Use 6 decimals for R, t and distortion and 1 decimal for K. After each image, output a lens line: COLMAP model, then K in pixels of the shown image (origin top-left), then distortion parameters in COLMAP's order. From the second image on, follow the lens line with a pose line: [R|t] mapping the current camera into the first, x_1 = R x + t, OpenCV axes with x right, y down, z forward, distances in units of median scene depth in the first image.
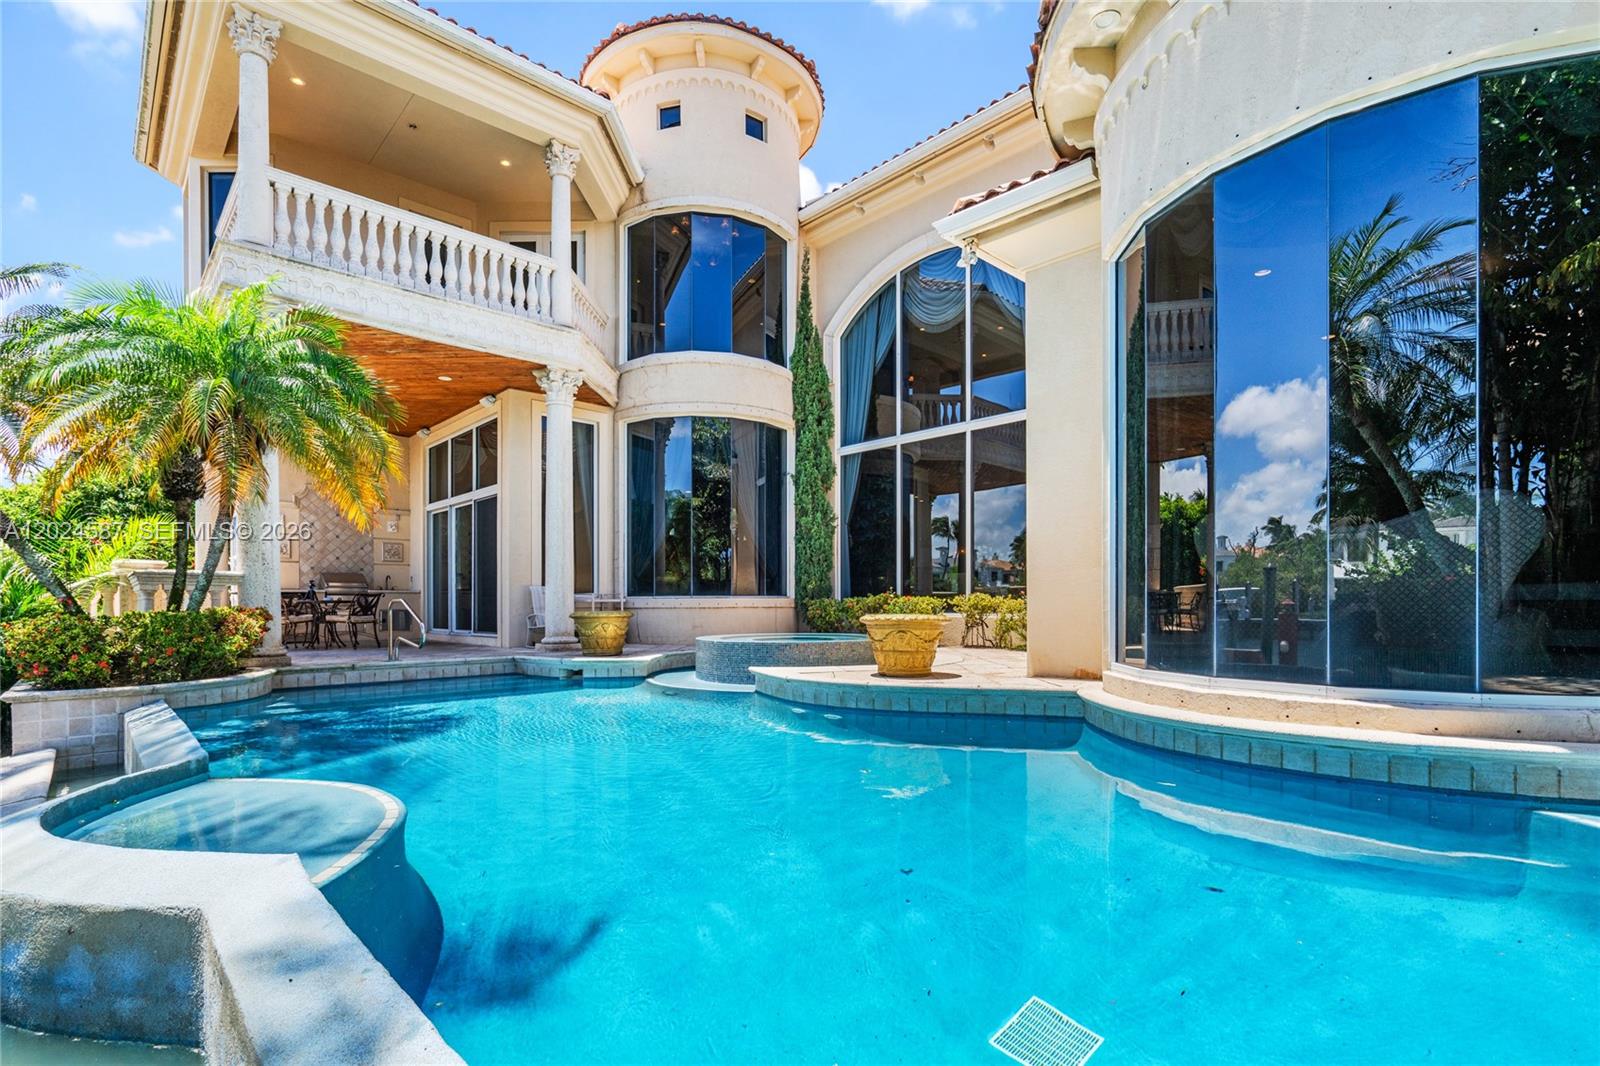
lens RADIAL K [[768.7, 0, 799.7], [0, 768.7, 604.4], [0, 0, 1]] dist [-0.000037, 0.000182]
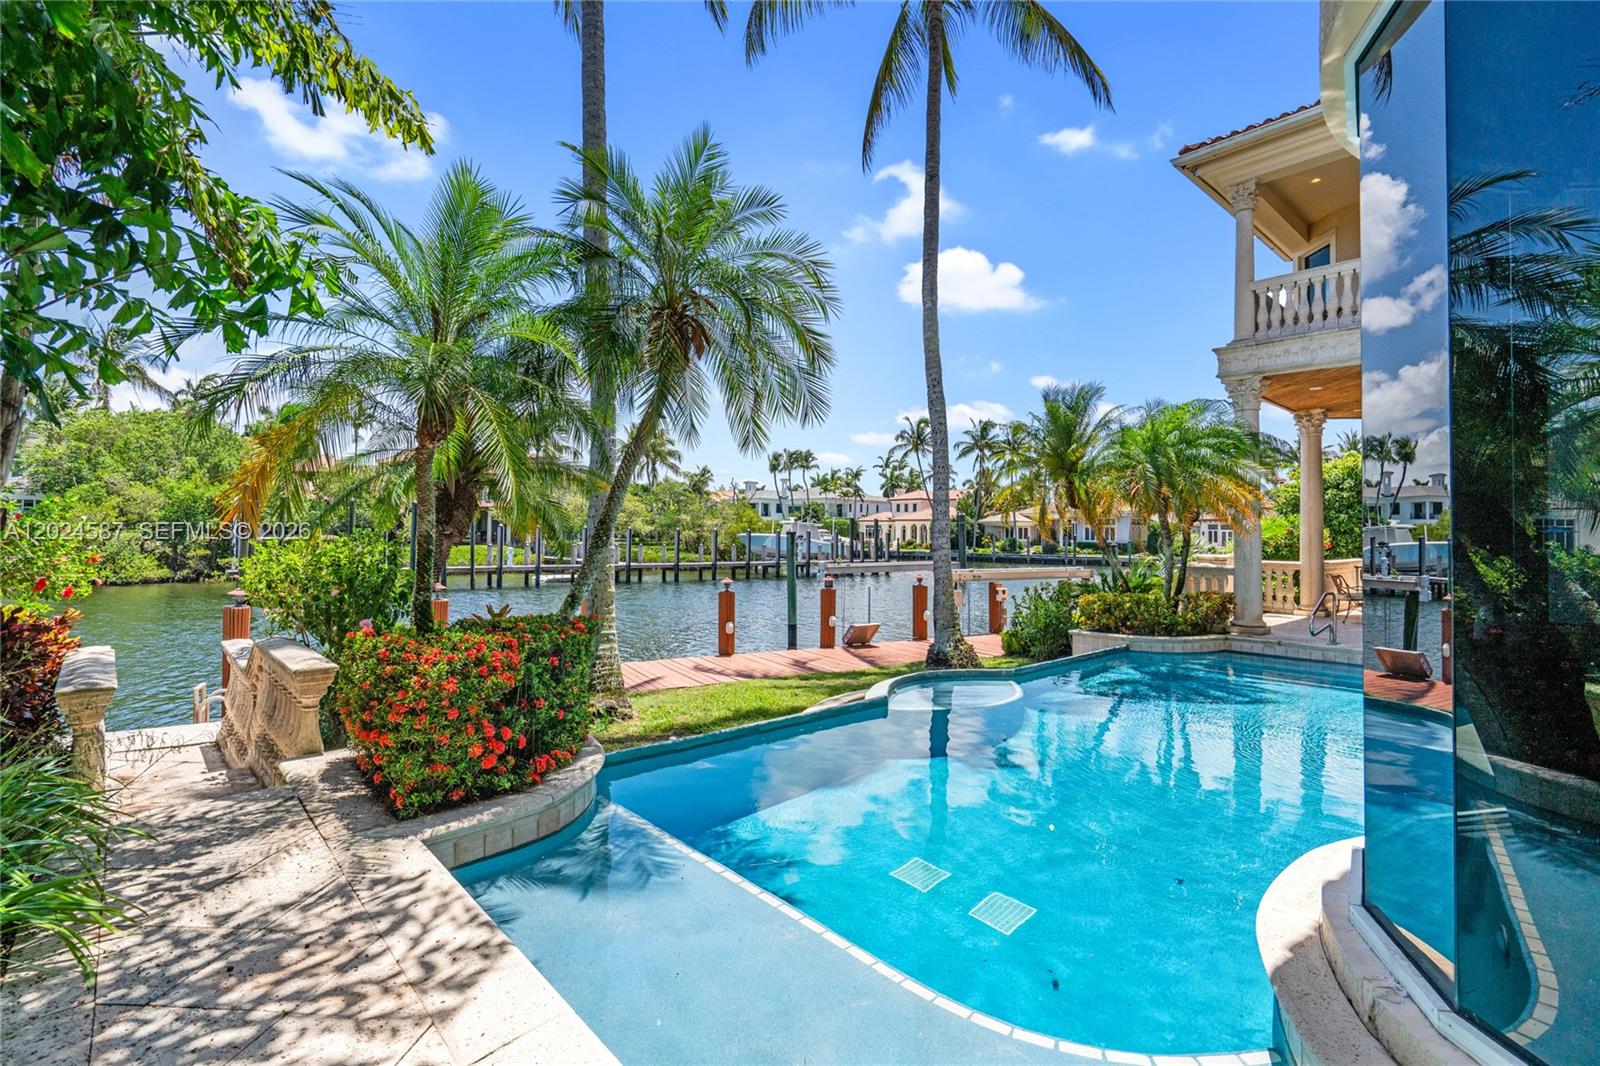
lens RADIAL K [[741.5, 0, 803.1], [0, 741.5, 519.0], [0, 0, 1]] dist [-0.001911, 0.000703]
pose [[-0.016599, -0.019803, -0.999666, 0.539625], [-0.010260, 0.999755, -0.019634, -0.075359], [0.999810, 0.009931, -0.016798, 0.158100]]
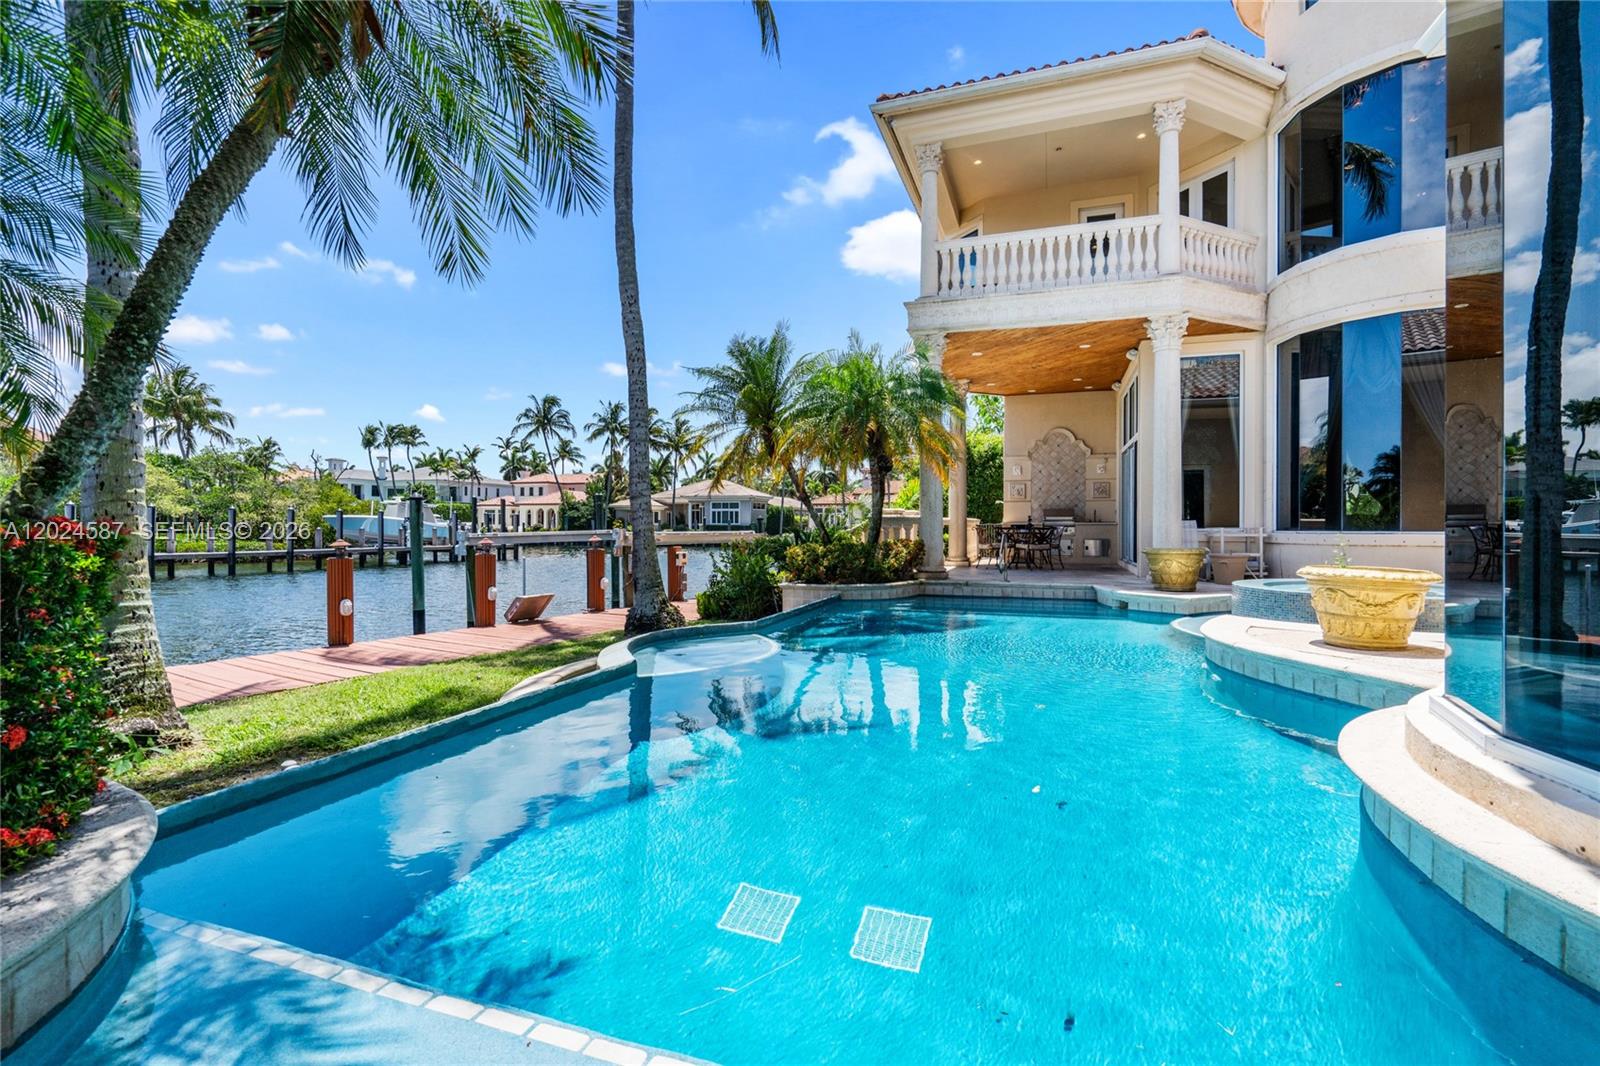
lens RADIAL K [[734.7, 0, 807.1], [0, 734.7, 529.2], [0, 0, 1]] dist [-0.014772, 0.015051]
pose [[0.467011, 0.008593, -0.884210, 0.351937], [-0.002920, 0.999962, 0.008176, -0.020893], [0.884247, -0.001236, 0.467018, 0.096058]]
